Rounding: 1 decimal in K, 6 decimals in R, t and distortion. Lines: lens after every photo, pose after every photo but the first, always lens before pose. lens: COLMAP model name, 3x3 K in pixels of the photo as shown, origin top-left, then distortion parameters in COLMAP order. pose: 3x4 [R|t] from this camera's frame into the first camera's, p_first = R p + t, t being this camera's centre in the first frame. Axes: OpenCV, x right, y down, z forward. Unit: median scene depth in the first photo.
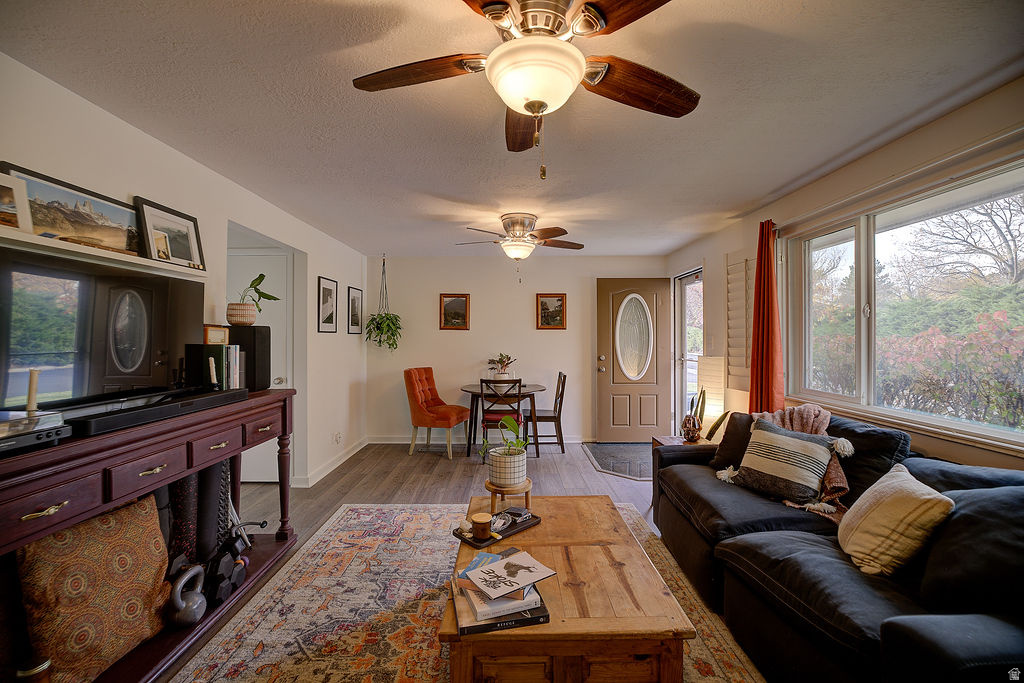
lens RADIAL K [[449.5, 0, 508.2], [0, 449.5, 338.1], [0, 0, 1]] dist [-0.029430, 0.011831]
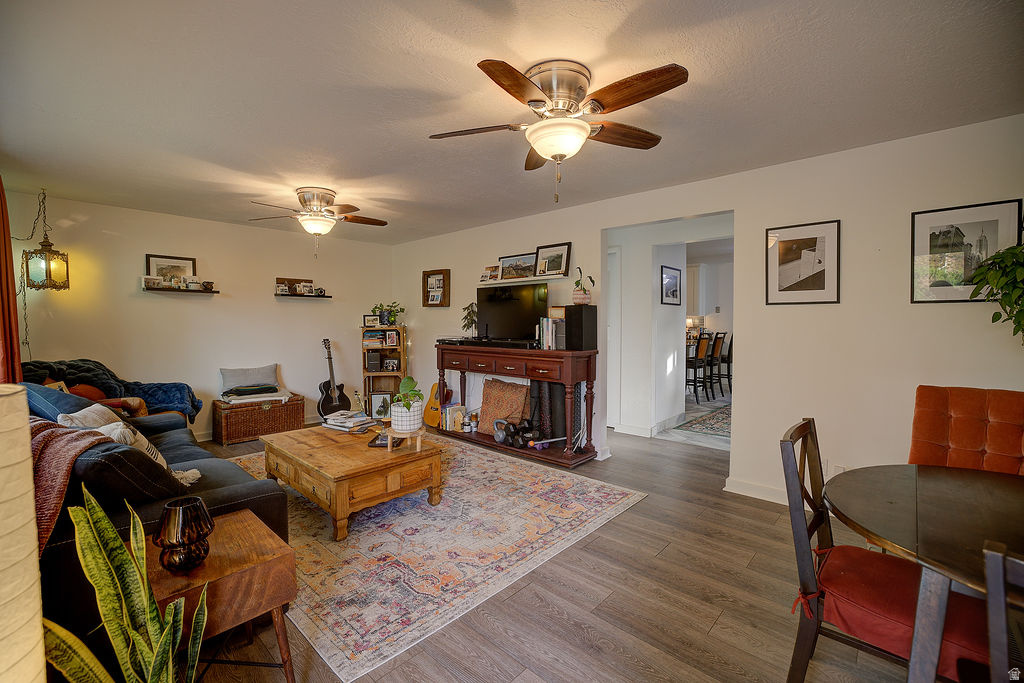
lens RADIAL K [[436.3, 0, 508.7], [0, 436.3, 332.5], [0, 0, 1]] dist [-0.032600, 0.010497]
pose [[-0.681802, 0.020489, -0.731250, 0.321040], [-0.000807, 0.999586, 0.028760, 0.010735], [0.731536, 0.020199, -0.681503, 0.955253]]
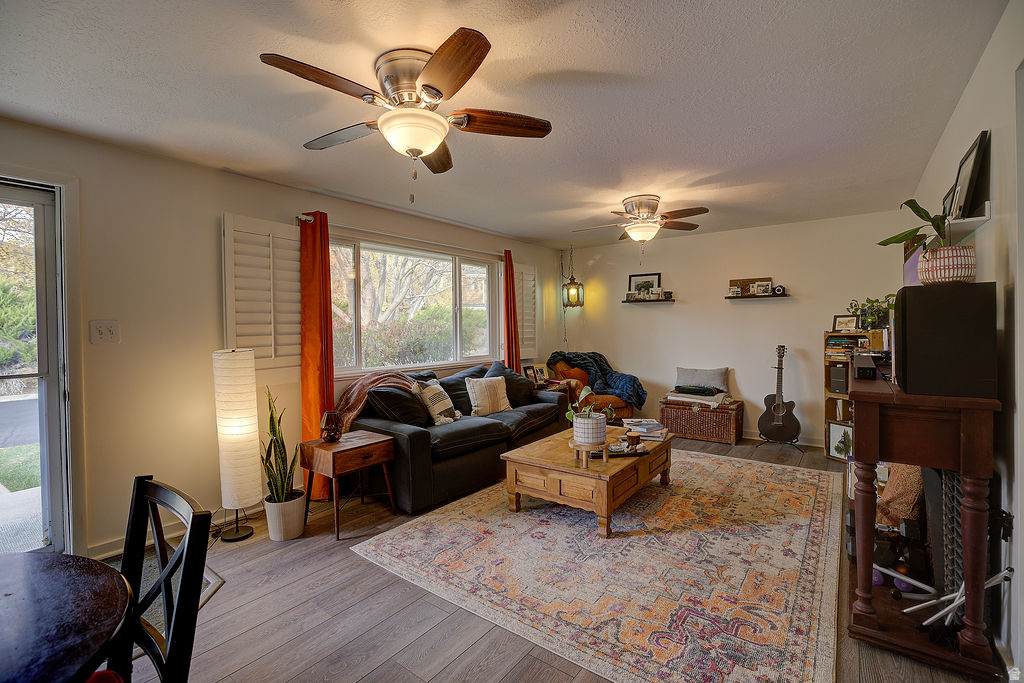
lens RADIAL K [[449.5, 0, 521.2], [0, 449.5, 340.2], [0, 0, 1]] dist [-0.029430, 0.011831]
pose [[-0.807373, -0.004188, 0.590026, -0.257894], [0.018217, 0.999321, 0.032022, 0.007573], [-0.589760, 0.036602, -0.806749, 0.966463]]
